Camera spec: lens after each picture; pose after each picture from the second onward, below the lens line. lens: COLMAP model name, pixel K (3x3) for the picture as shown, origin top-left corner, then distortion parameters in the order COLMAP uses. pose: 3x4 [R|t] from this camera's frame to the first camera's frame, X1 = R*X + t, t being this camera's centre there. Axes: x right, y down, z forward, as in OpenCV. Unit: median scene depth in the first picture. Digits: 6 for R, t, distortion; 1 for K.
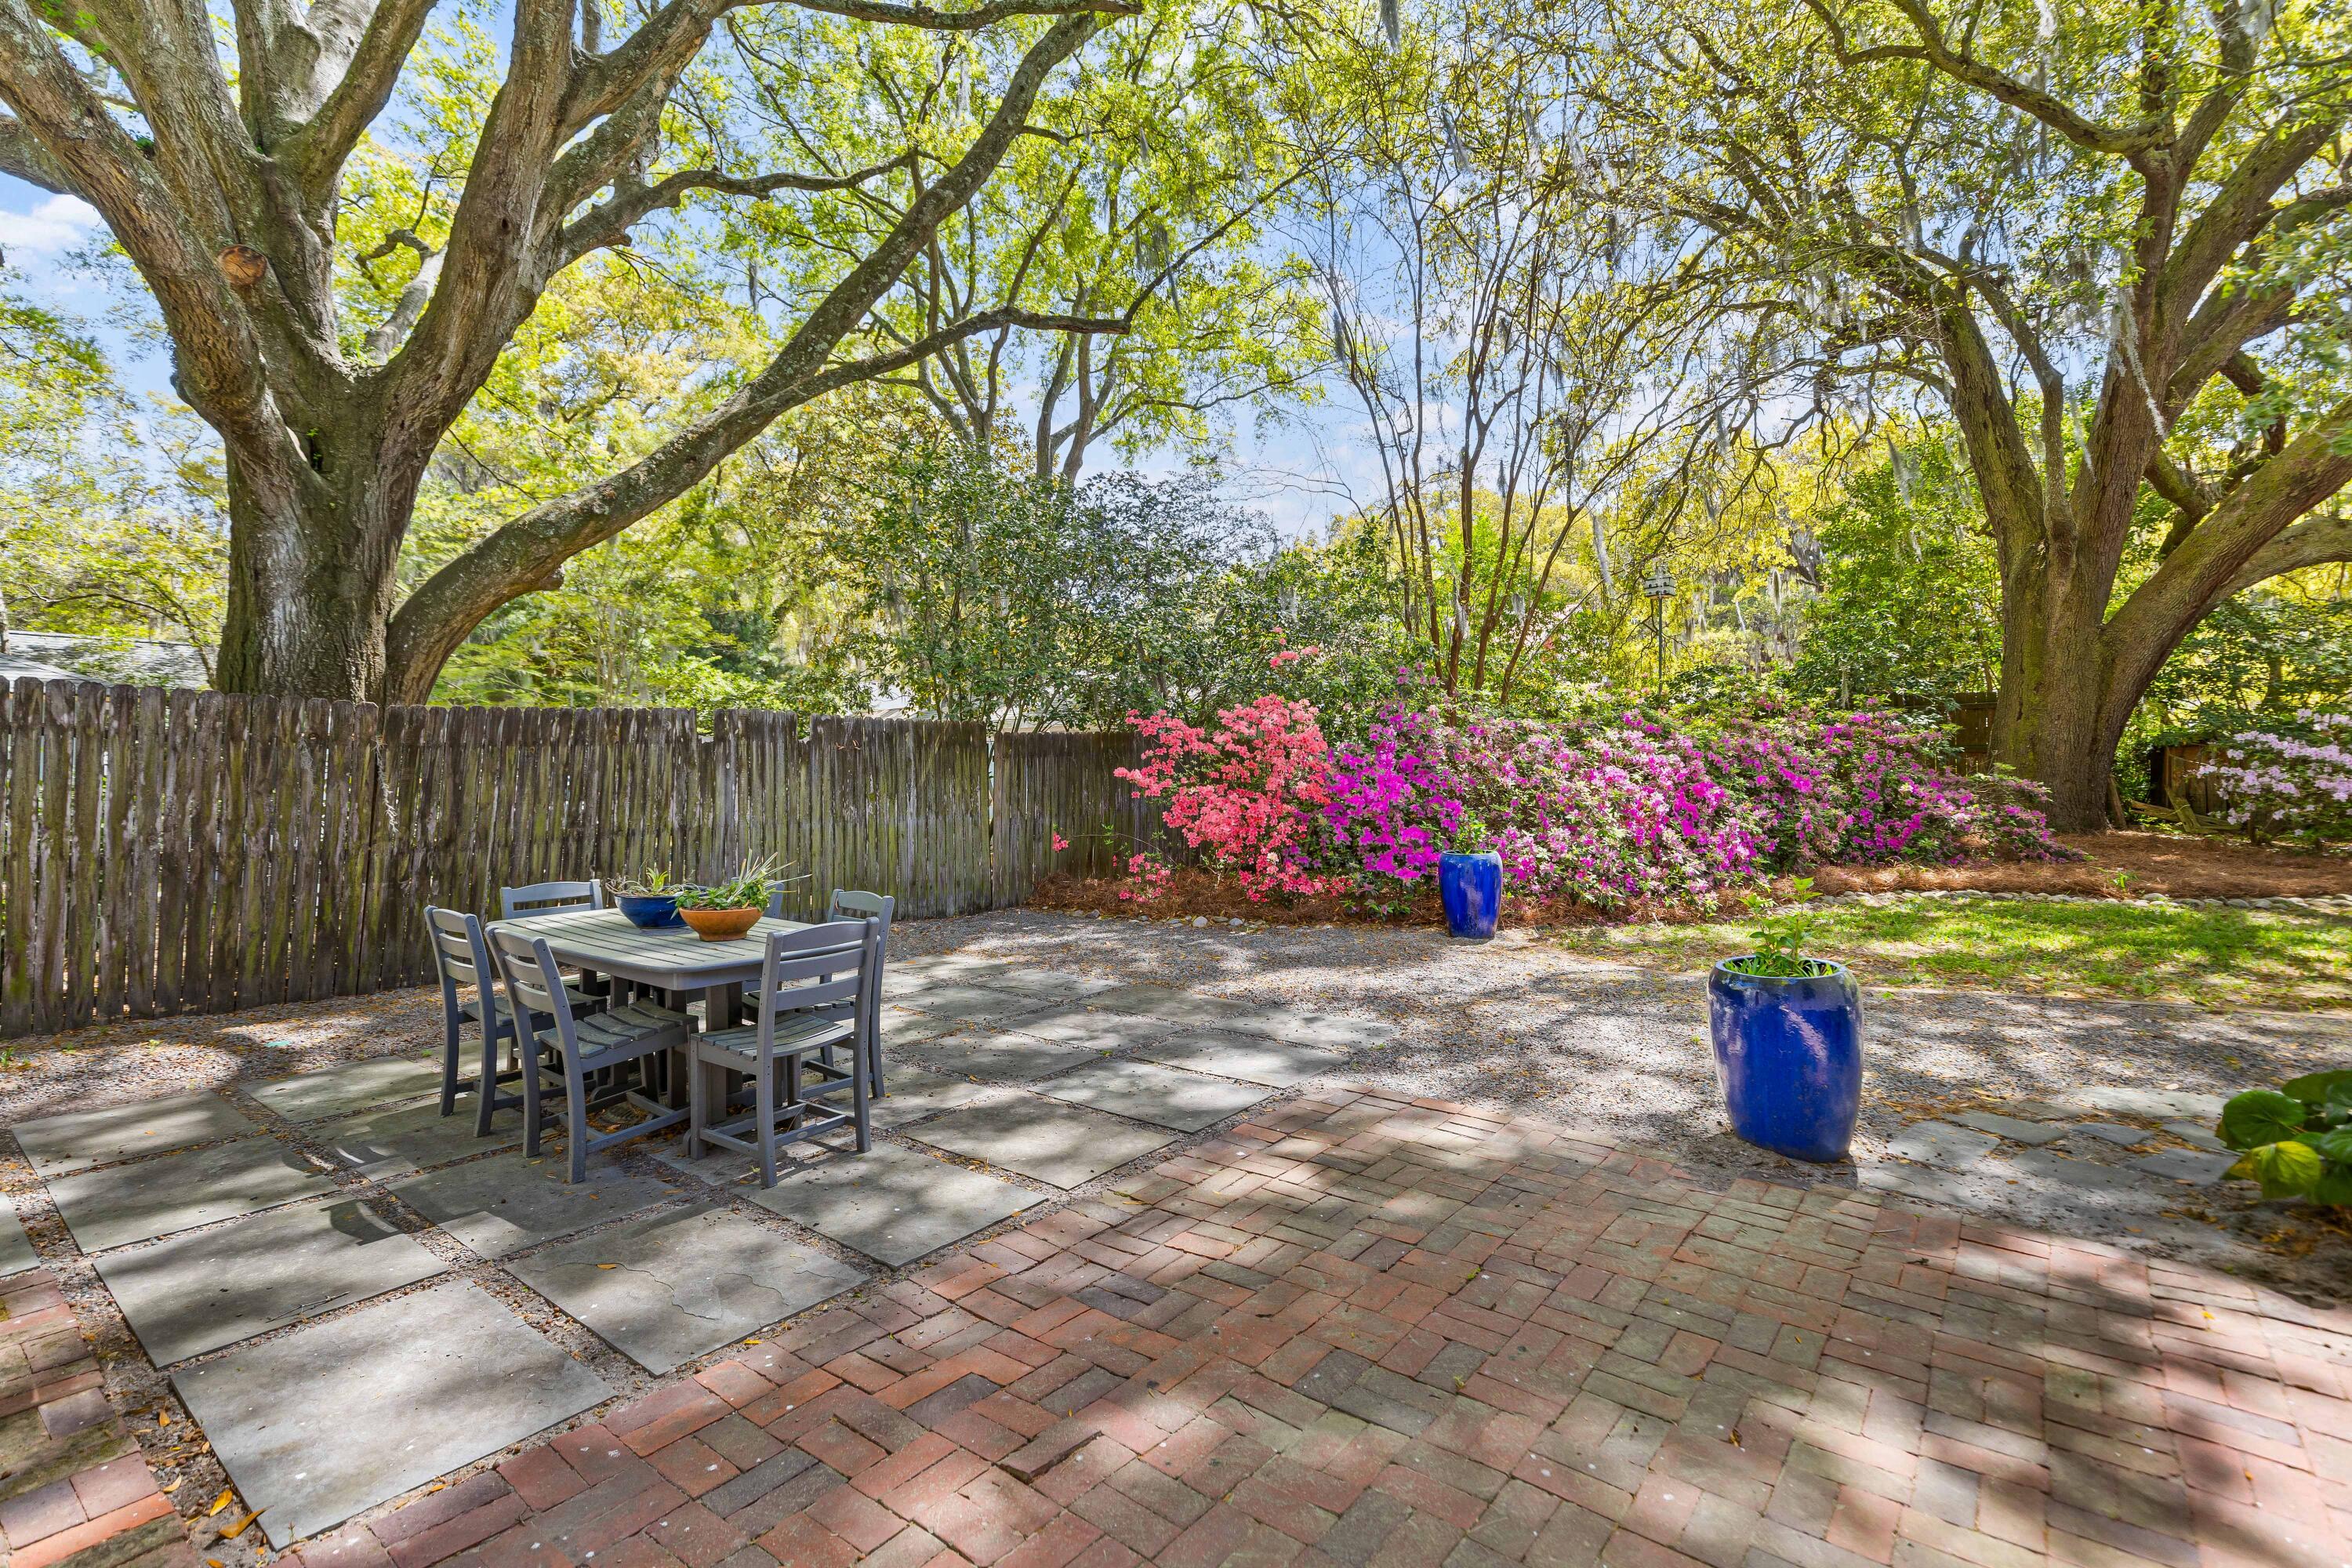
lens RADIAL K [[1061.7, 0, 1182.1], [0, 1061.7, 773.5], [0, 0, 1]] dist [0.009874, -0.000548]
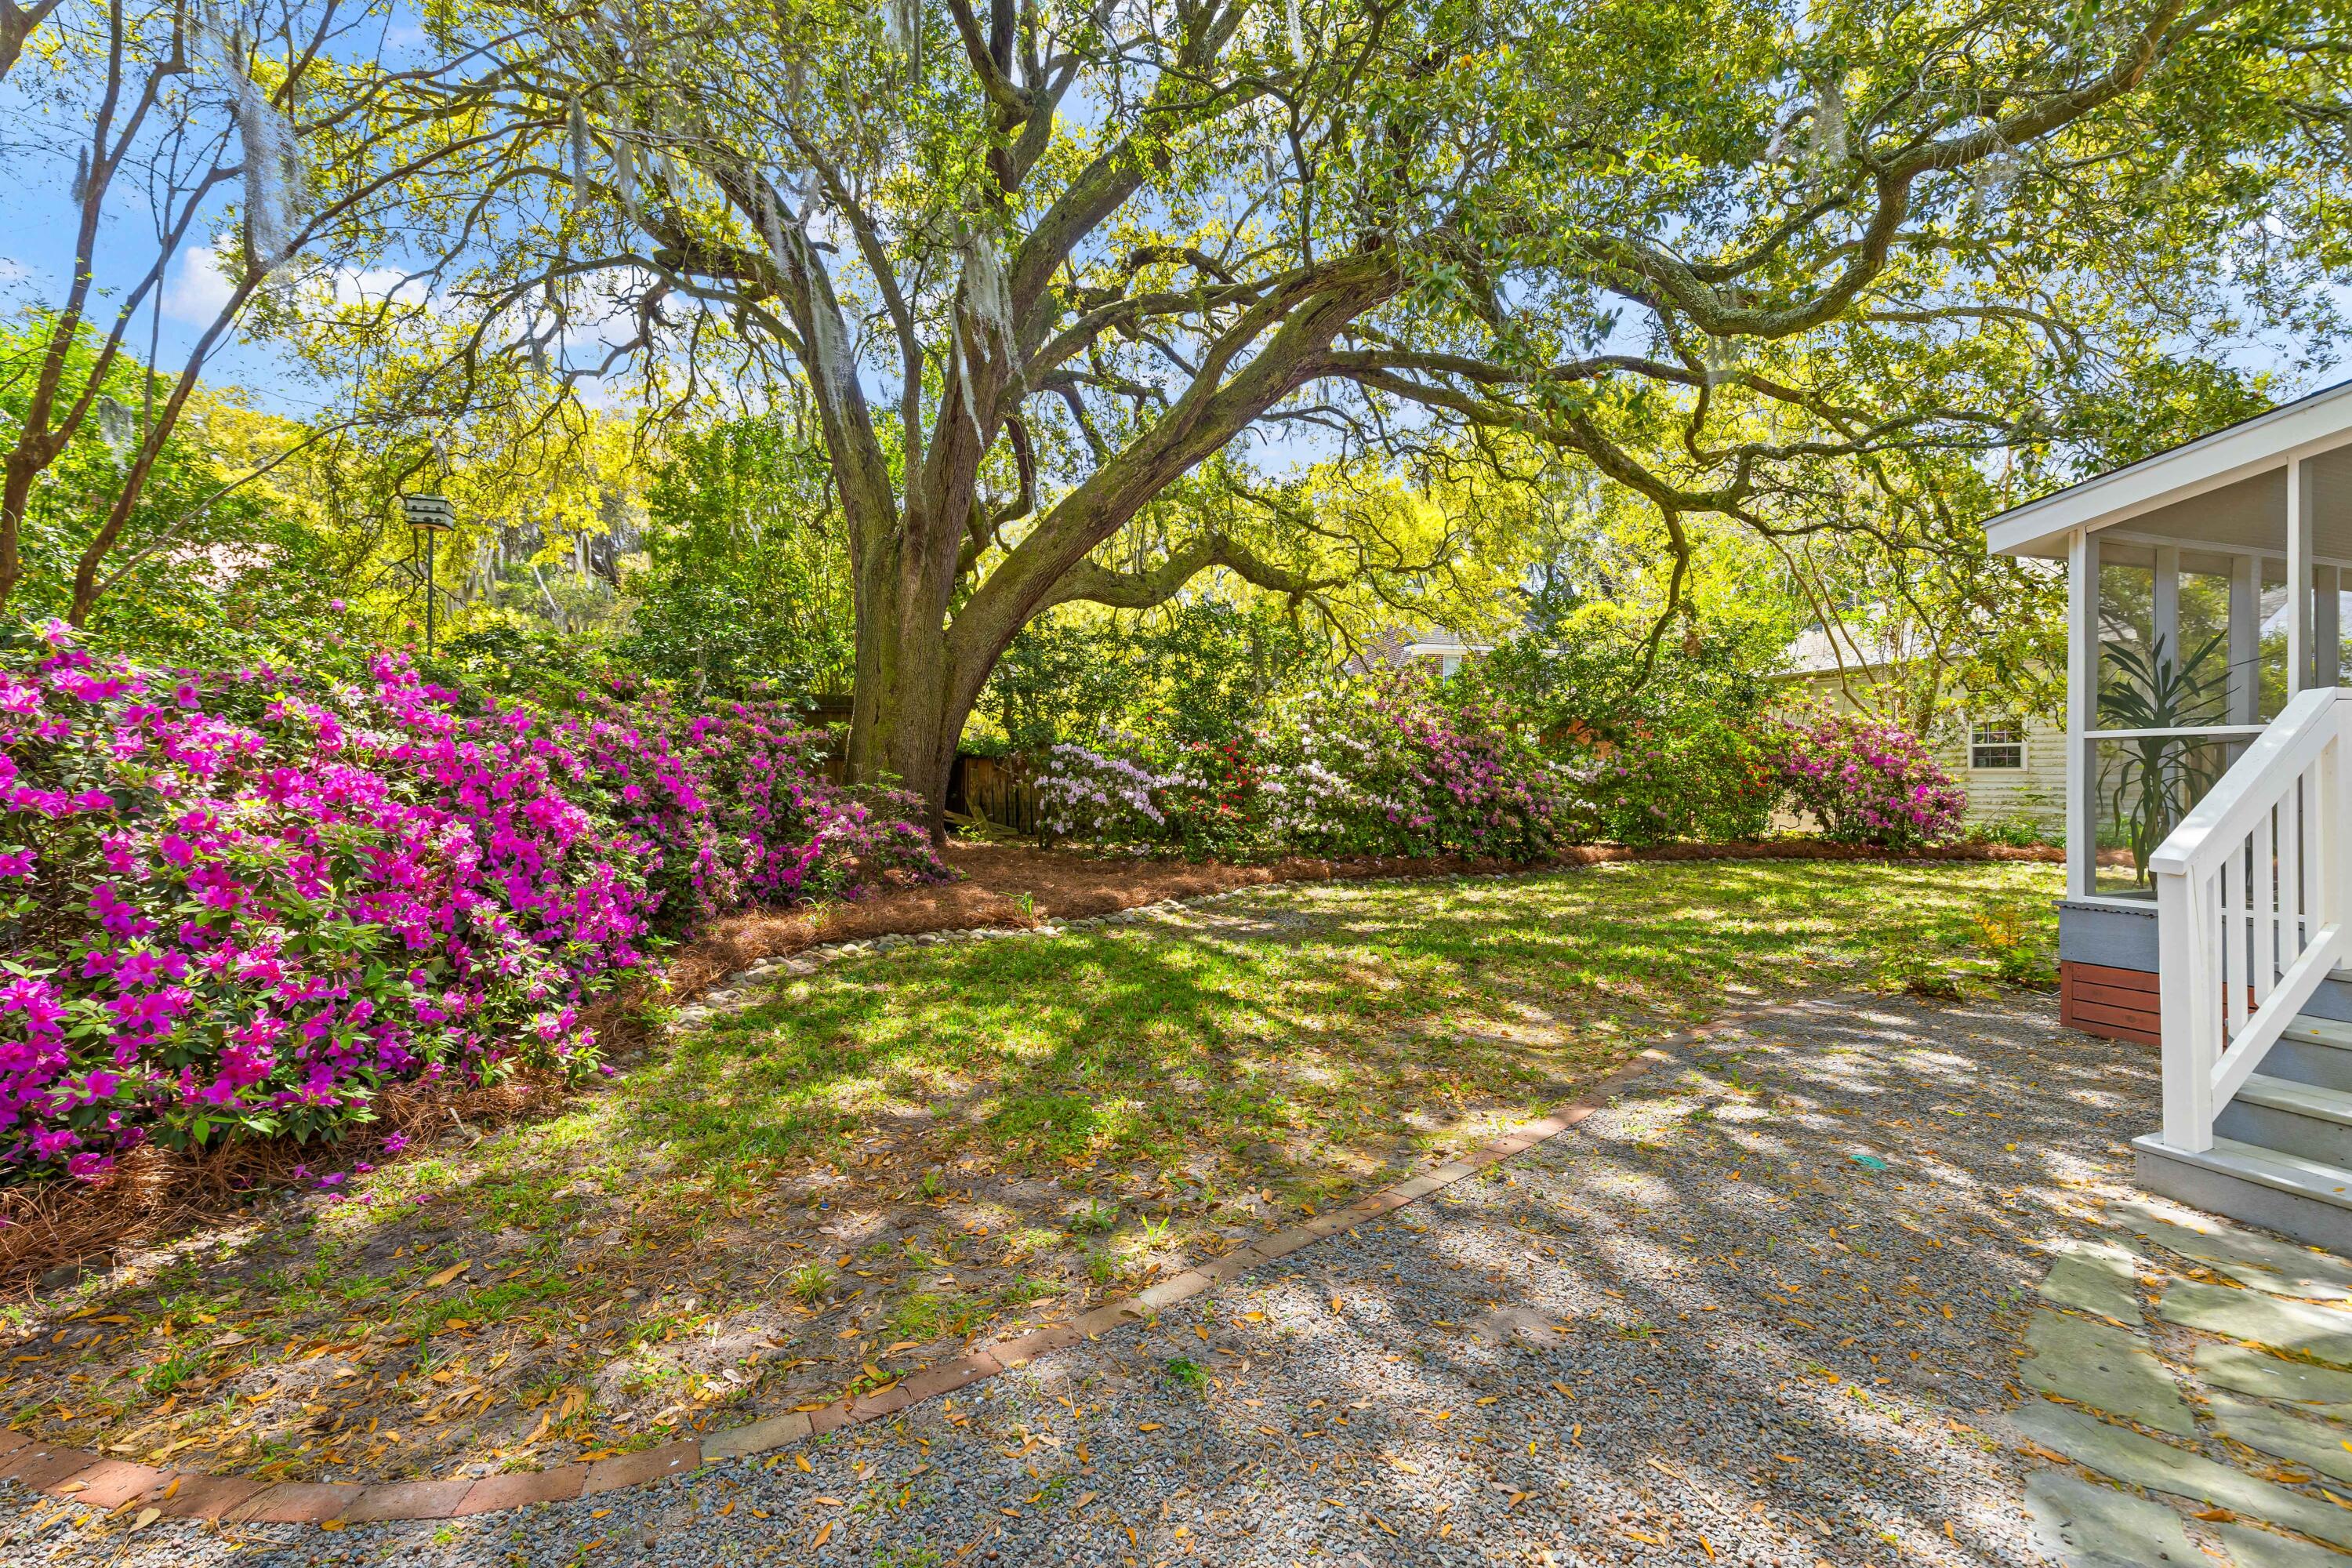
lens RADIAL K [[1061.7, 0, 1182.1], [0, 1061.7, 773.5], [0, 0, 1]] dist [0.009874, -0.000548]
pose [[0.498377, 0.011385, 0.866886, 0.158443], [-0.004752, 0.999935, -0.010400, -0.000168], [-0.866947, 0.001064, 0.498399, 0.390737]]
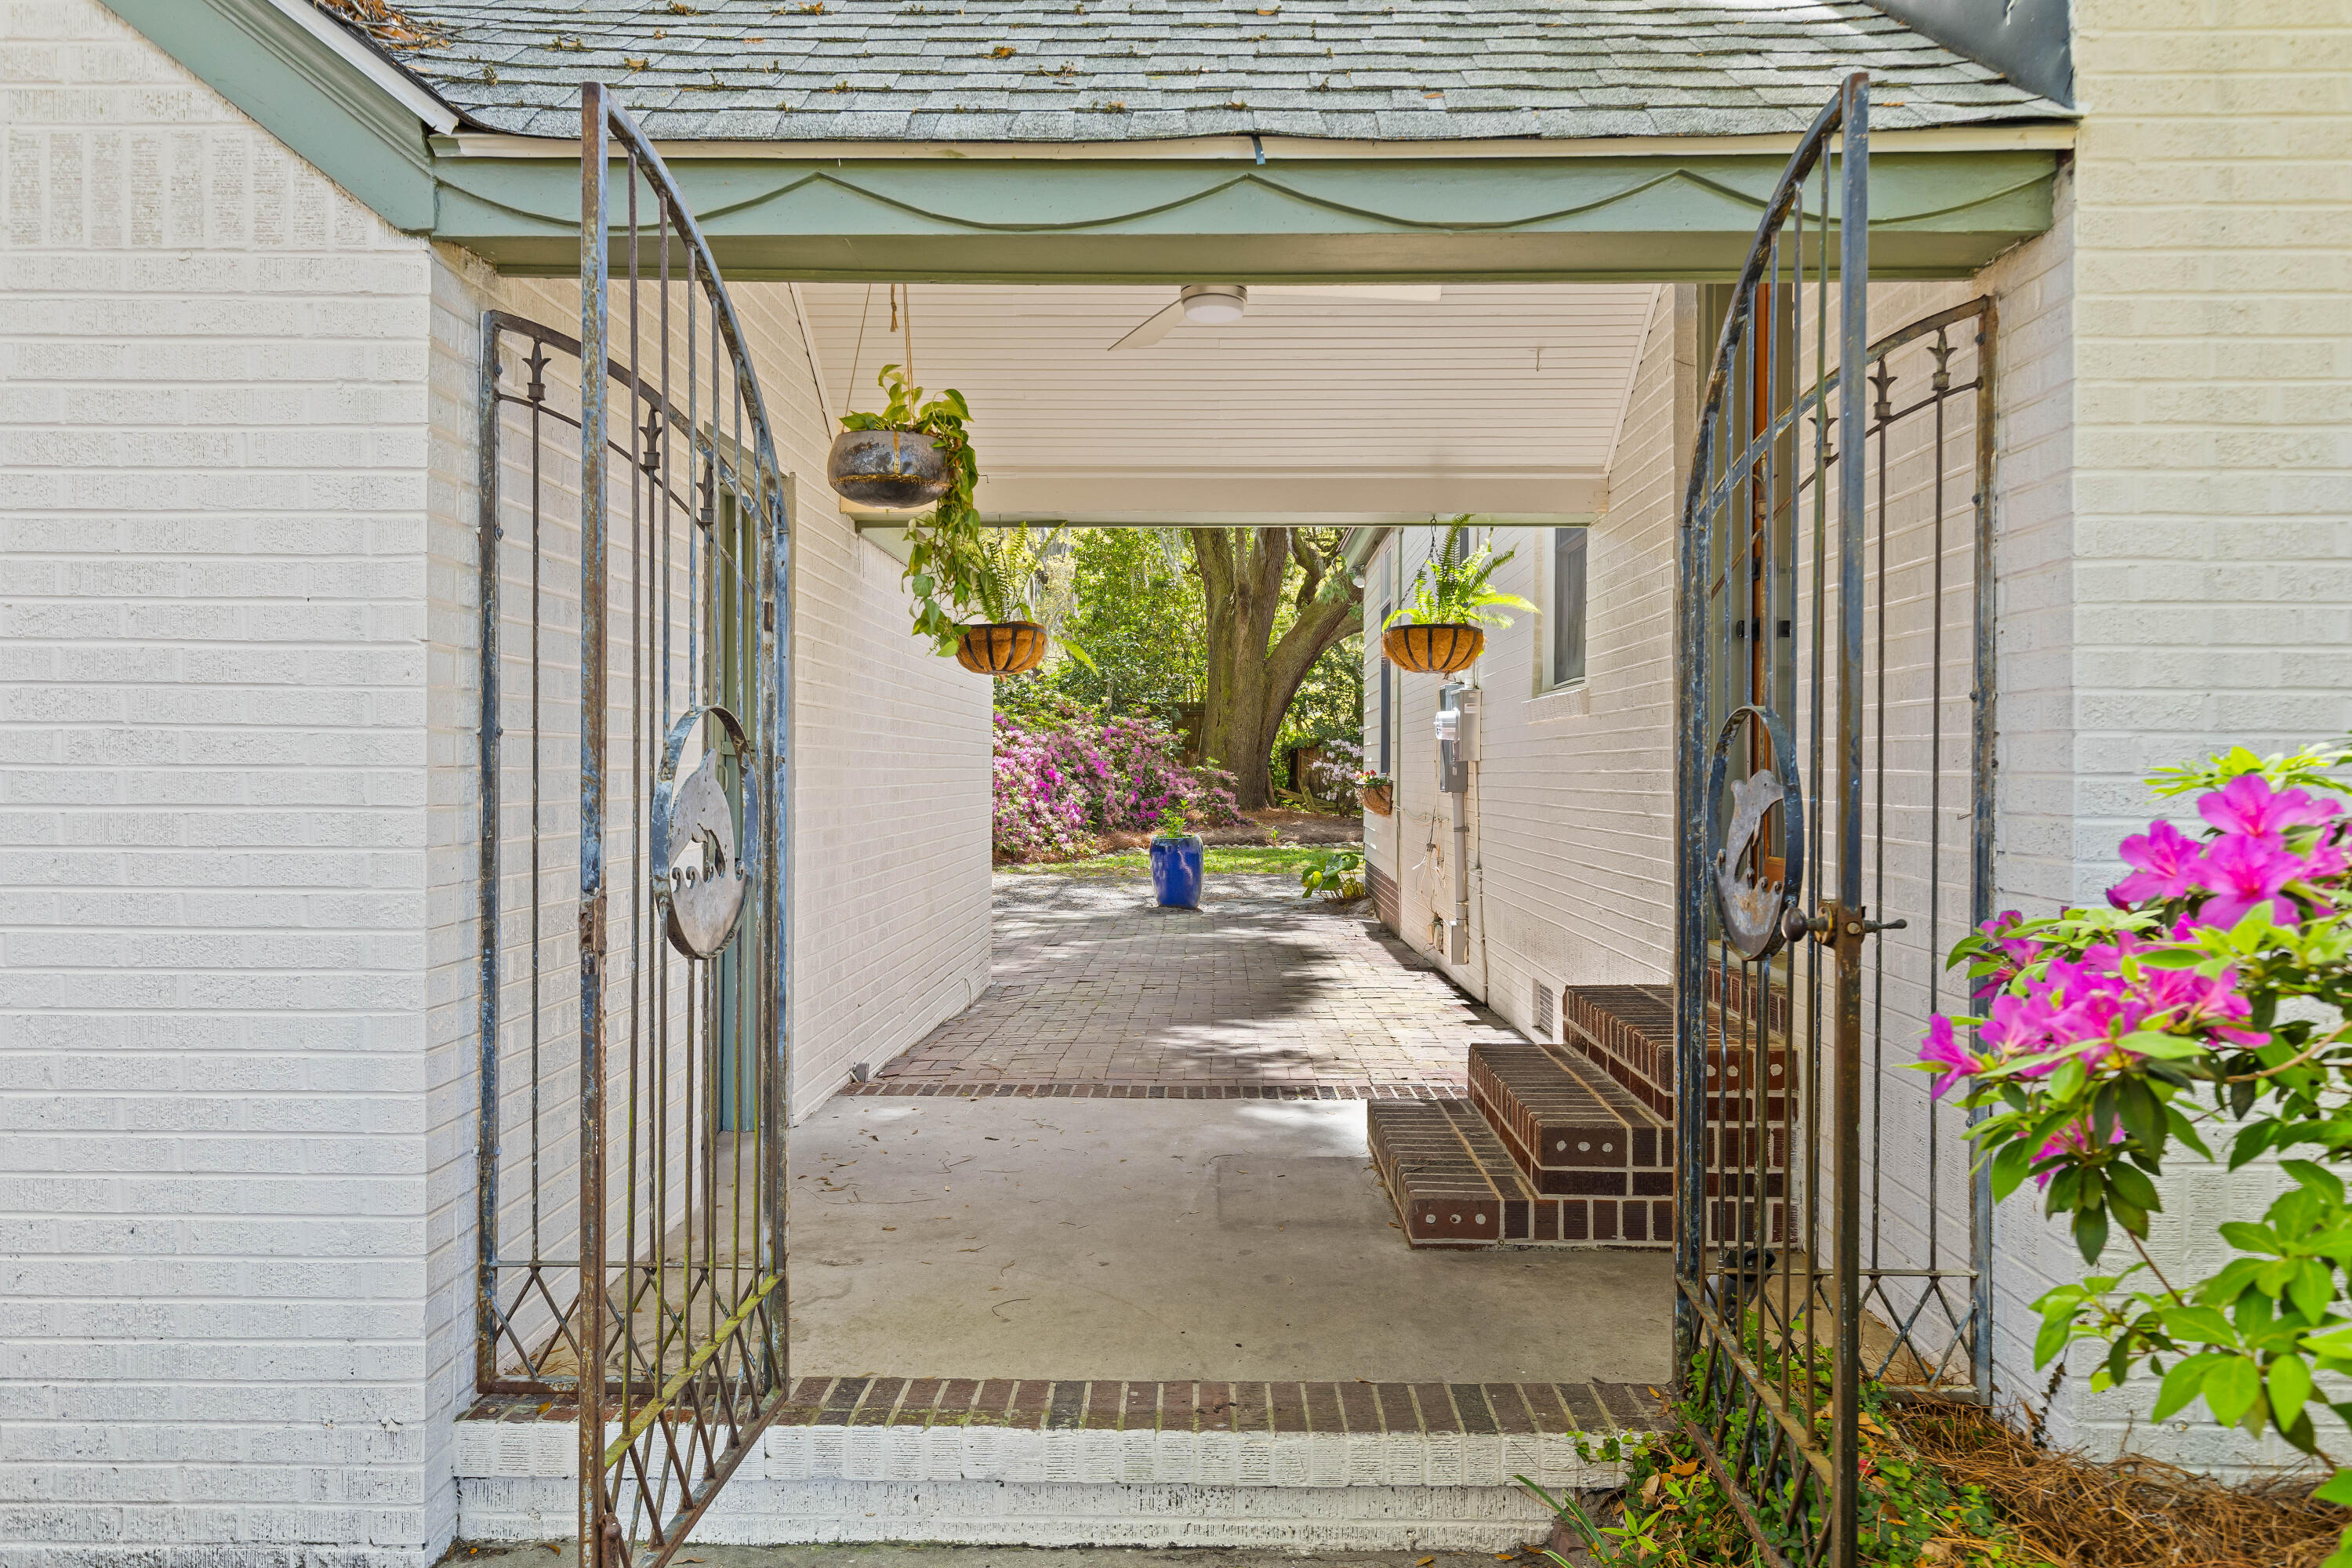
lens RADIAL K [[1539.5, 0, 1176.0], [0, 1539.5, 784.0], [0, 0, 1]] dist [0.000023, -0.000013]
pose [[0.789667, 0.003551, 0.613526, -0.521345], [-0.009313, 0.999937, 0.006200, 0.012199], [-0.613465, -0.010610, 0.789650, -0.581175]]
